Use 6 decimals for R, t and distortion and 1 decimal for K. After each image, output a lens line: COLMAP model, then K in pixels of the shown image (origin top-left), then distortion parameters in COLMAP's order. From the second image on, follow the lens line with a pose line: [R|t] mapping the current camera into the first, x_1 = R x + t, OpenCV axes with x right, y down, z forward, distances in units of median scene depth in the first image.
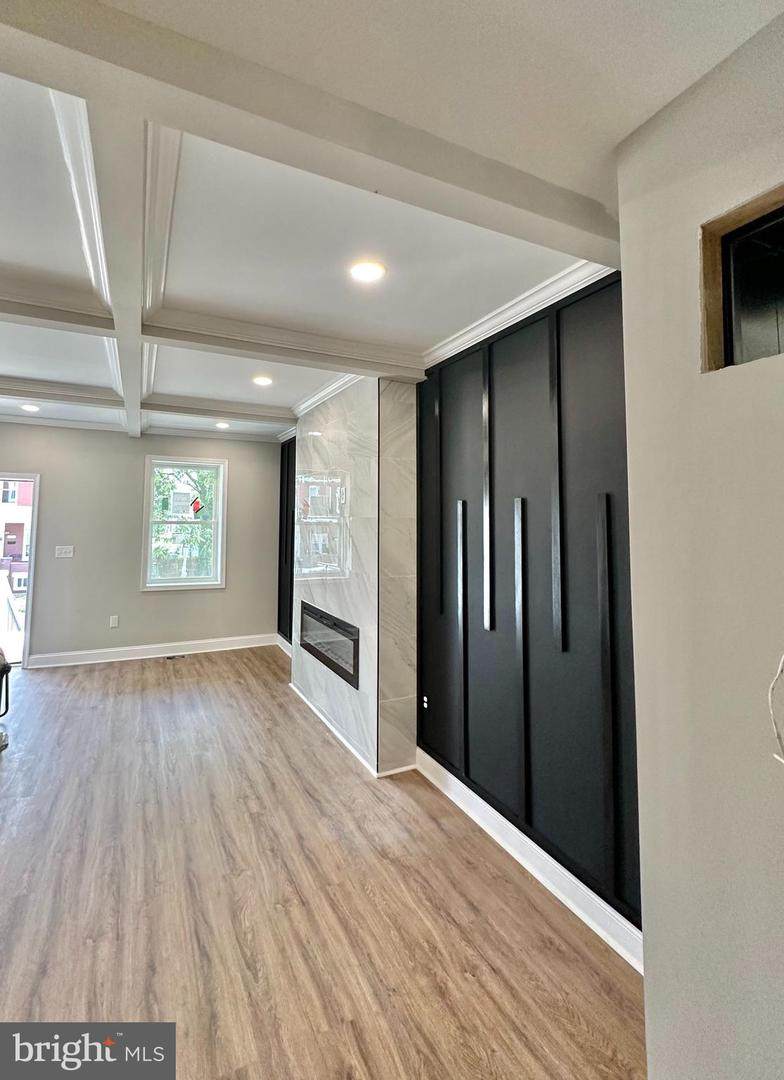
lens RADIAL K [[466.5, 0, 339.8], [0, 466.5, 490.8], [0, 0, 1]] dist [-0.001784, 0.001706]
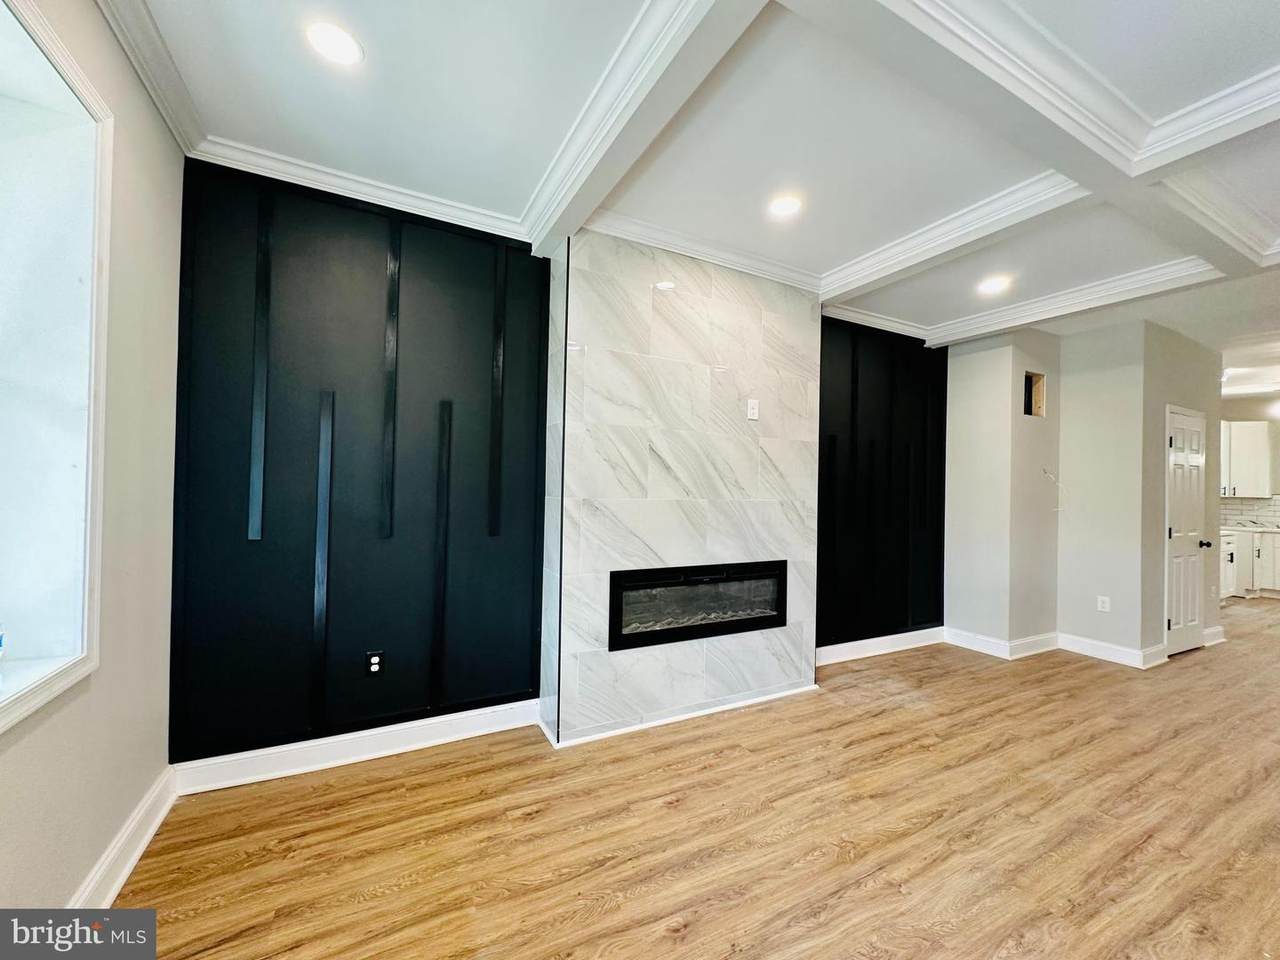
lens RADIAL K [[514.6, 0, 635.6], [0, 514.6, 483.5], [0, 0, 1]] dist [0.000601, -0.000913]
pose [[-0.074952, -0.005010, 0.997175, -1.153292], [-0.086470, 0.996253, -0.001494, 0.209900], [-0.993431, -0.086338, -0.075104, 1.686261]]
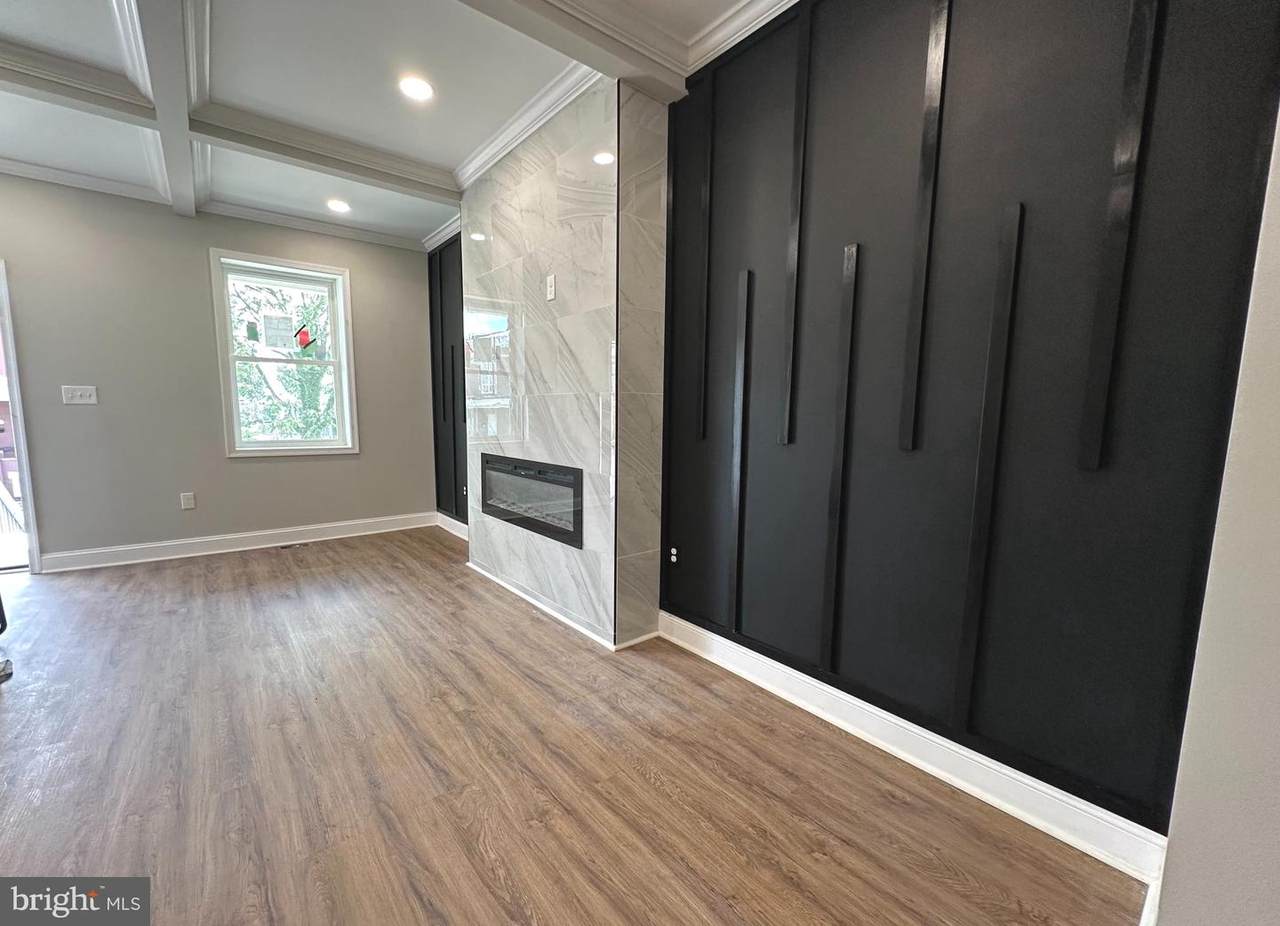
lens RADIAL K [[524.2, 0, 616.7], [0, 524.2, 479.4], [0, 0, 1]] dist [-0.001421, 0.000512]
pose [[0.968042, -0.032194, 0.248713, -0.136207], [-0.016926, 0.981077, 0.192876, 0.185367], [-0.250217, -0.190921, 0.949179, 0.251110]]
